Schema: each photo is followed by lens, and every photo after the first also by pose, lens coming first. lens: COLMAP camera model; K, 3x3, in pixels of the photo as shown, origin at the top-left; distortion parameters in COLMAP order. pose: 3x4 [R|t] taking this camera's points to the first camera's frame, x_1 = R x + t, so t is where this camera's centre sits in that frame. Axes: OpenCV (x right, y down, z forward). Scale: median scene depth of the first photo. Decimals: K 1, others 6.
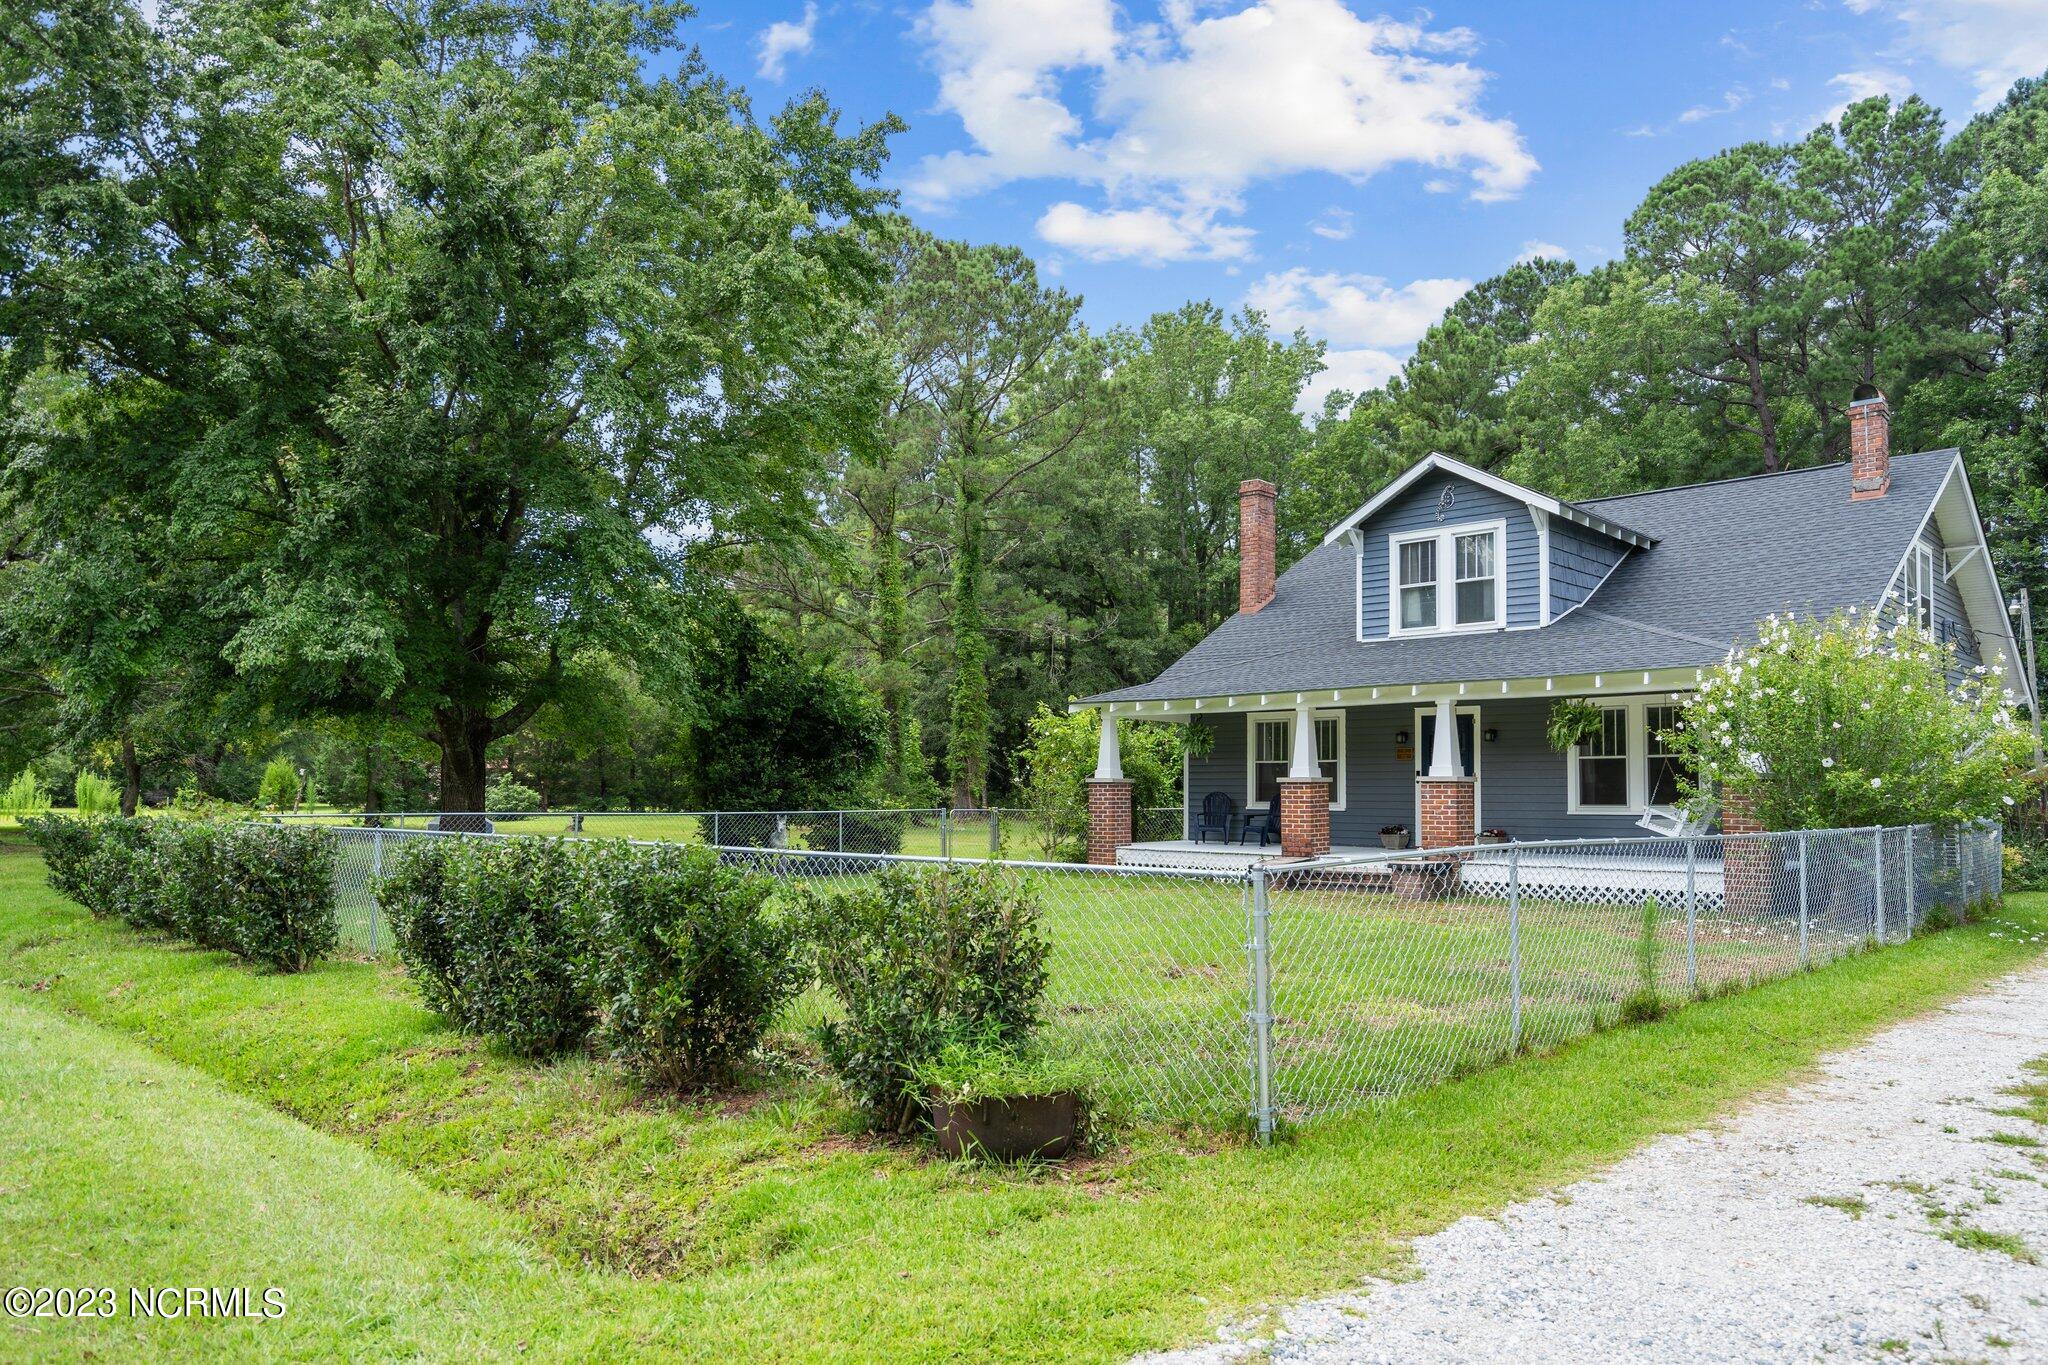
lens RADIAL K [[1415.4, 0, 1031.3], [0, 1415.4, 718.6], [0, 0, 1]] dist [0.032319, -0.006736]
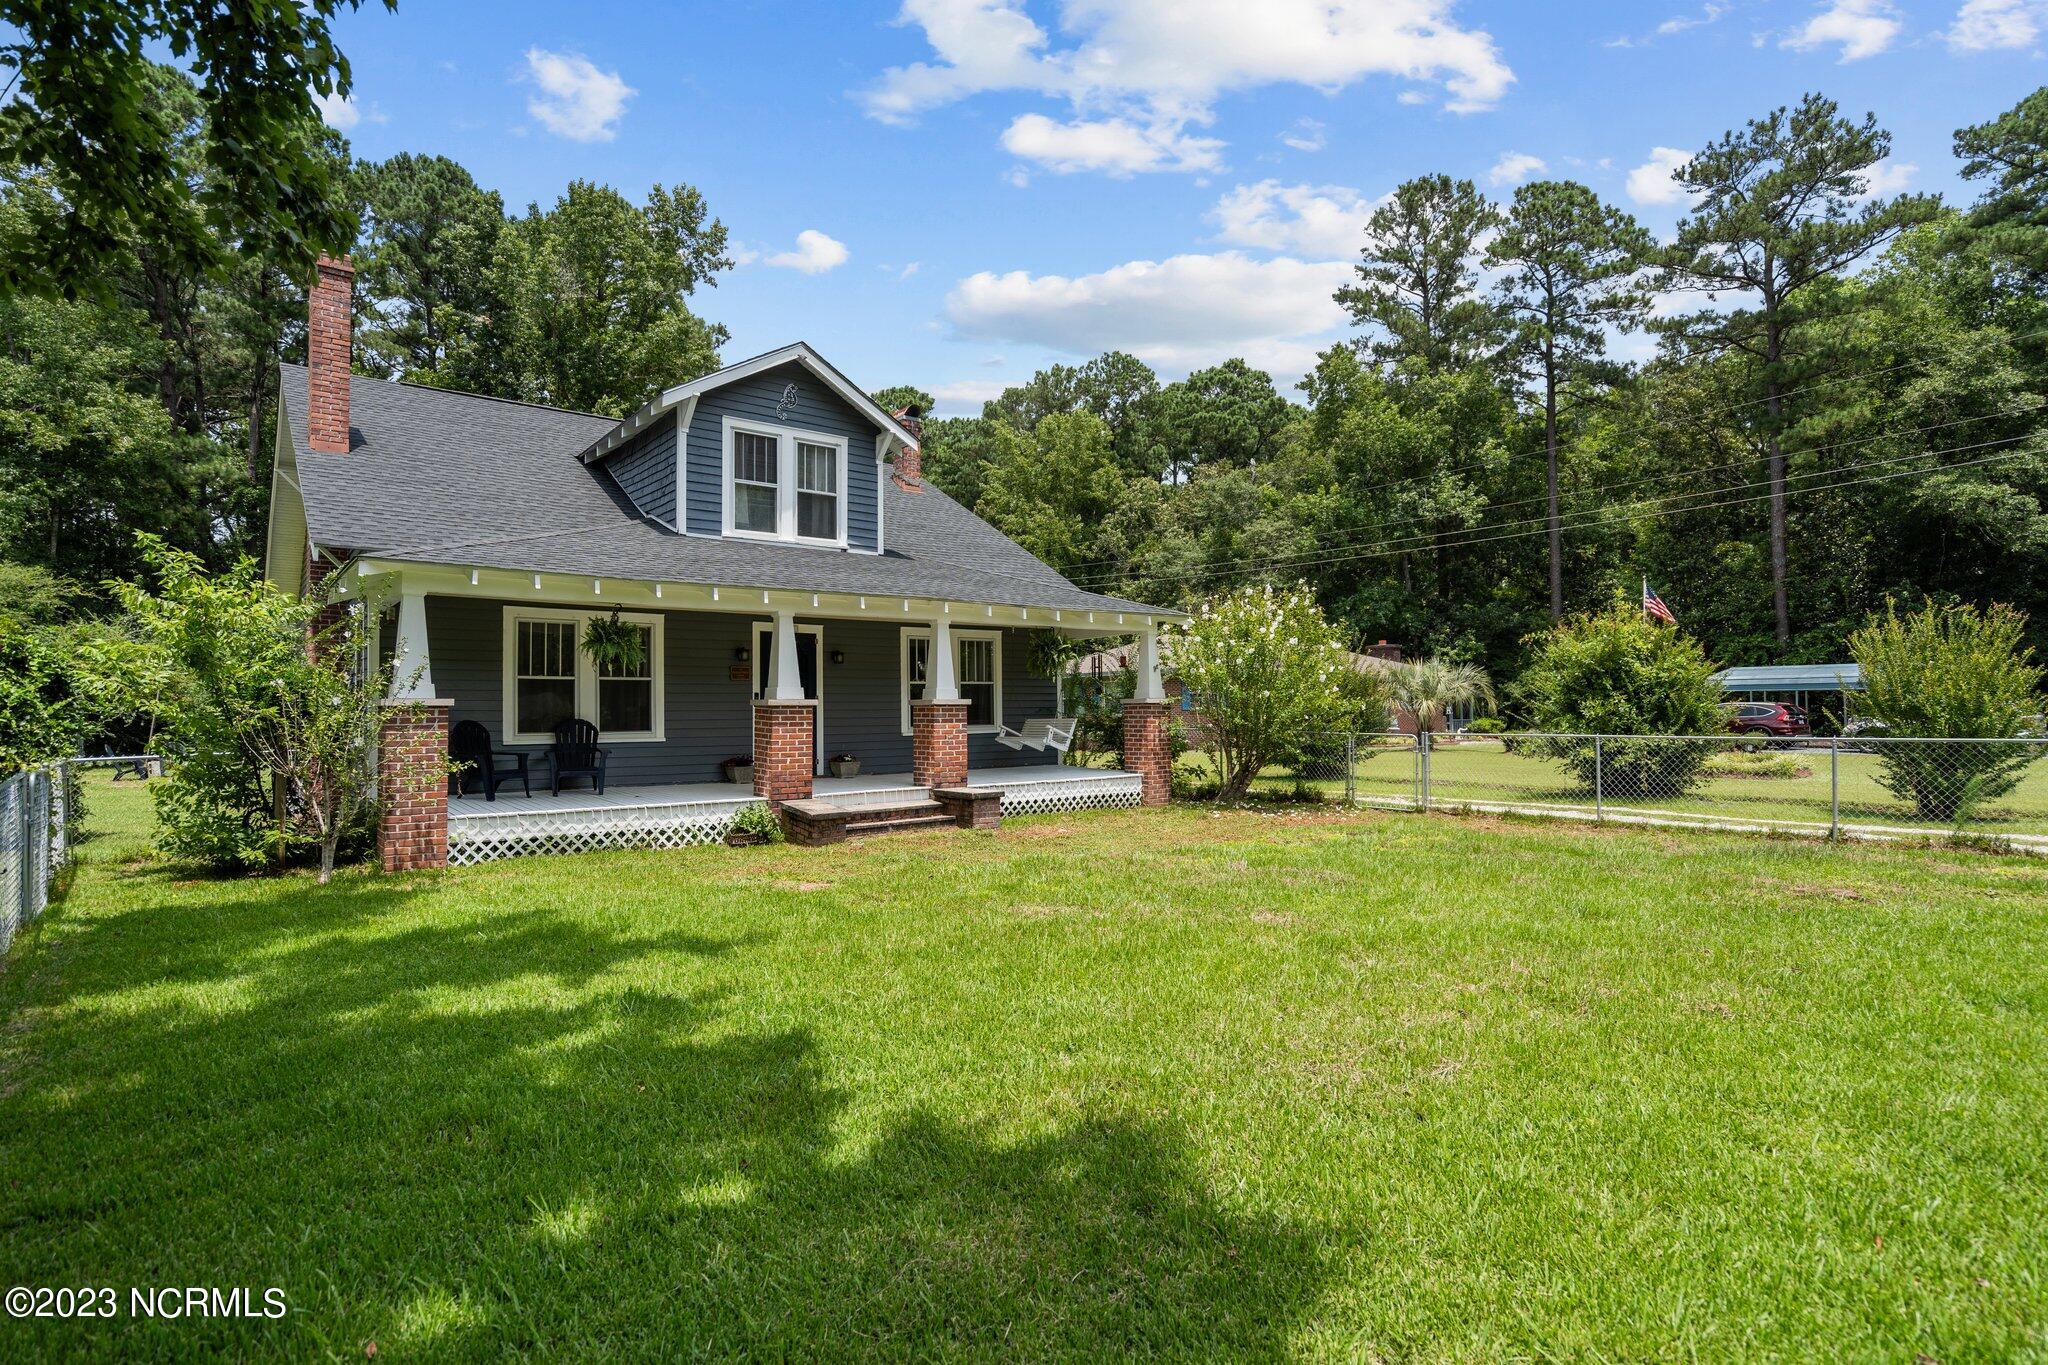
lens RADIAL K [[1047.0, 0, 1024.0], [0, 1047.0, 682.5], [0, 0, 1]] dist [0.002863, 0.000426]
pose [[0.138997, 0.021370, 0.990062, -0.349109], [-0.043148, 0.998948, -0.015504, 0.033001], [-0.989352, -0.040564, 0.139773, 0.736314]]
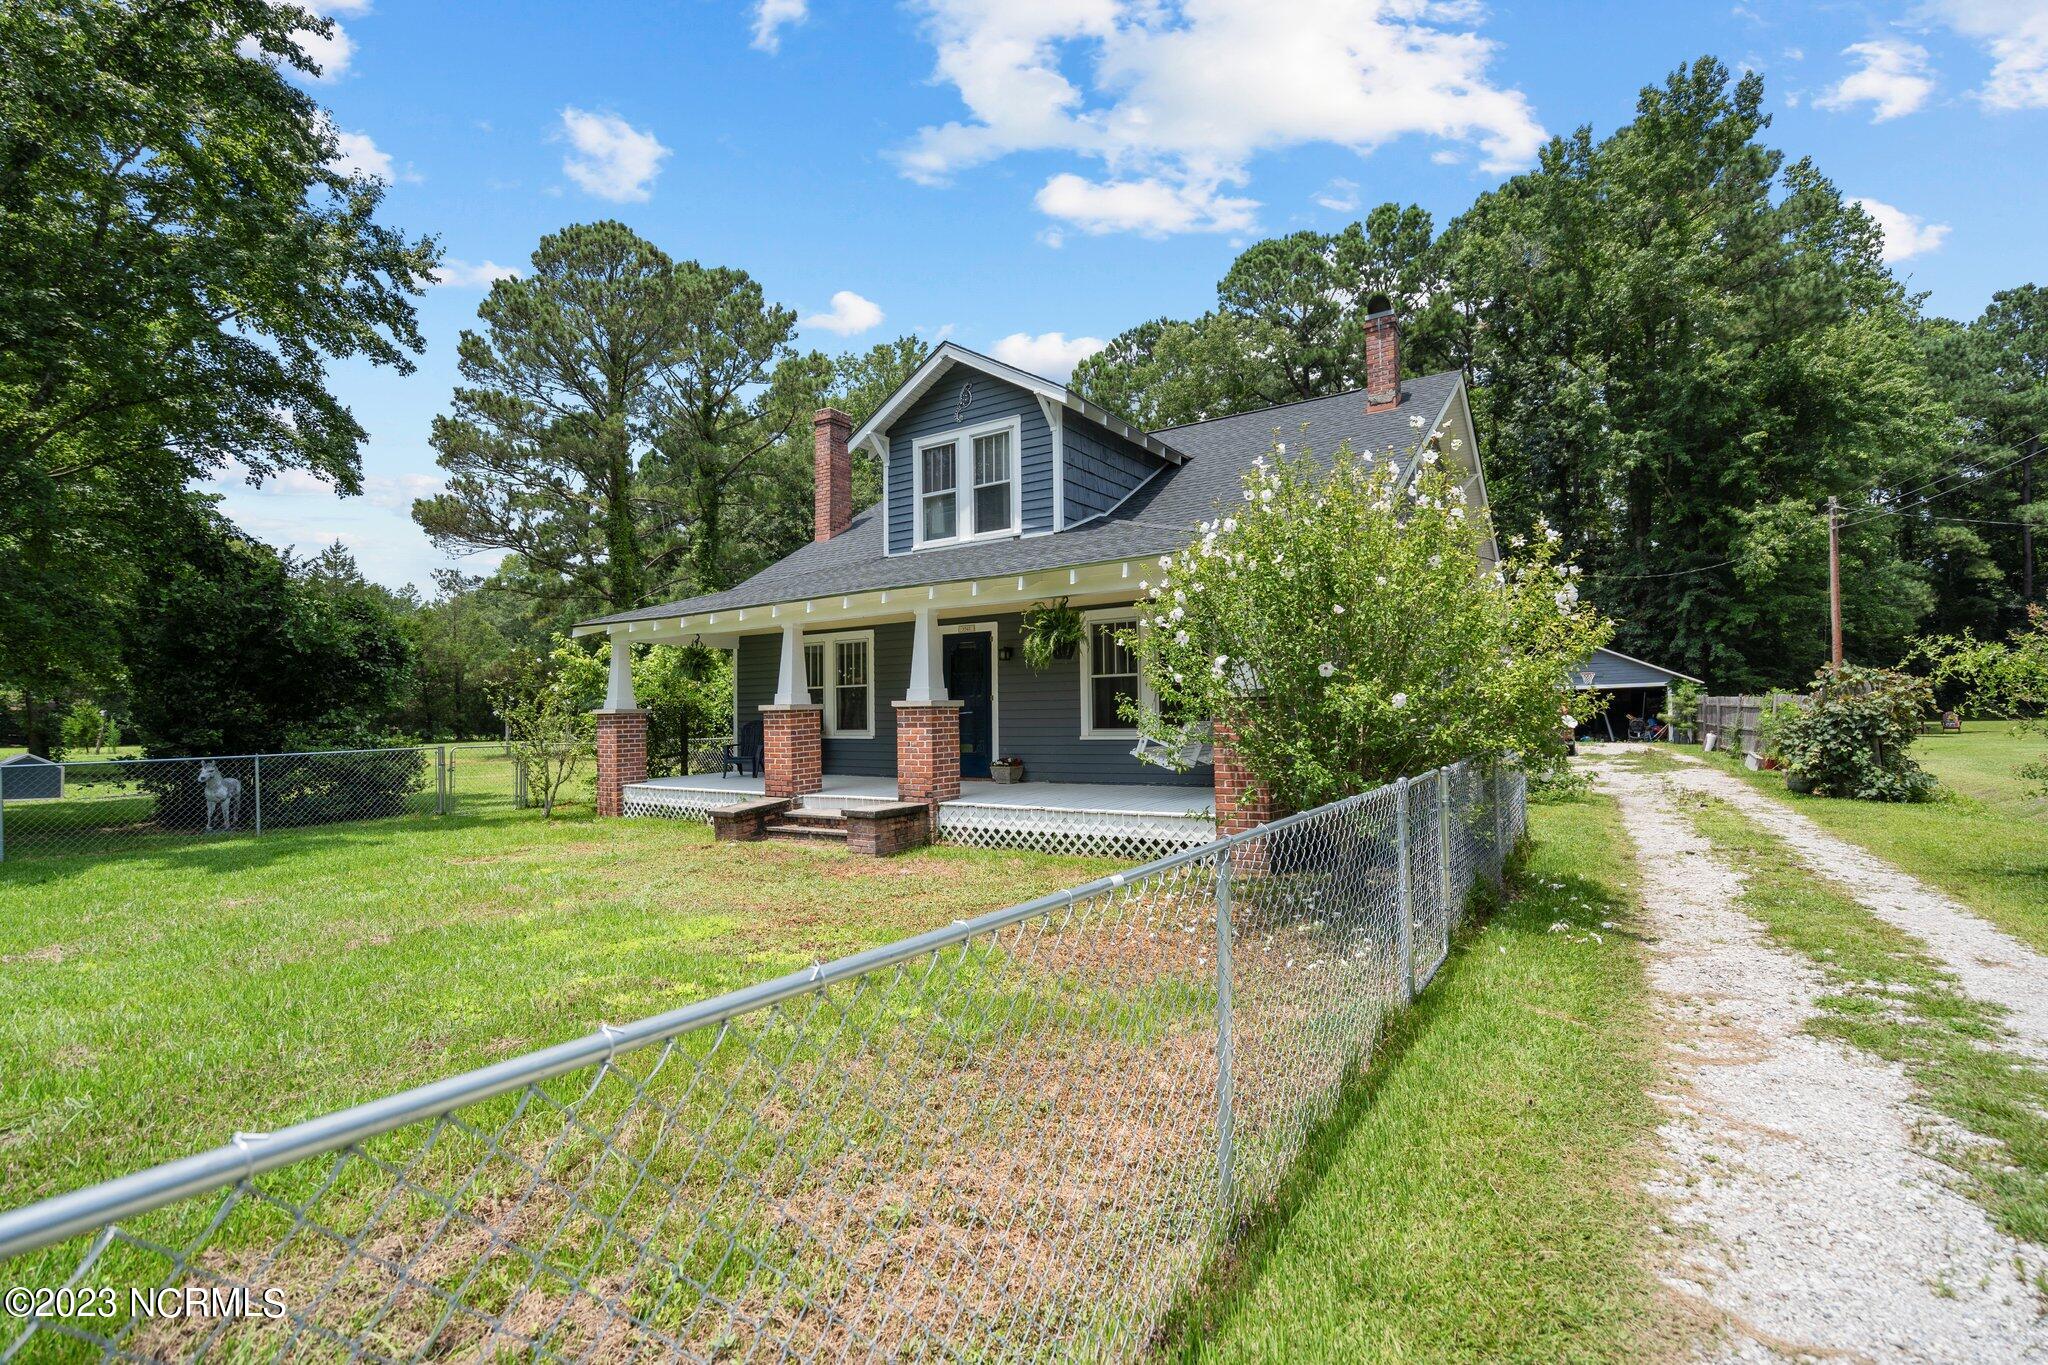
lens RADIAL K [[949.5, 0, 1024.0], [0, 949.5, 682.5], [0, 0, 1]] dist [0.000448, 0.000607]
pose [[0.986643, -0.015902, 0.162121, 0.224543], [0.012643, 0.999697, 0.021116, 0.016490], [-0.162408, -0.018784, 0.986545, 0.380278]]
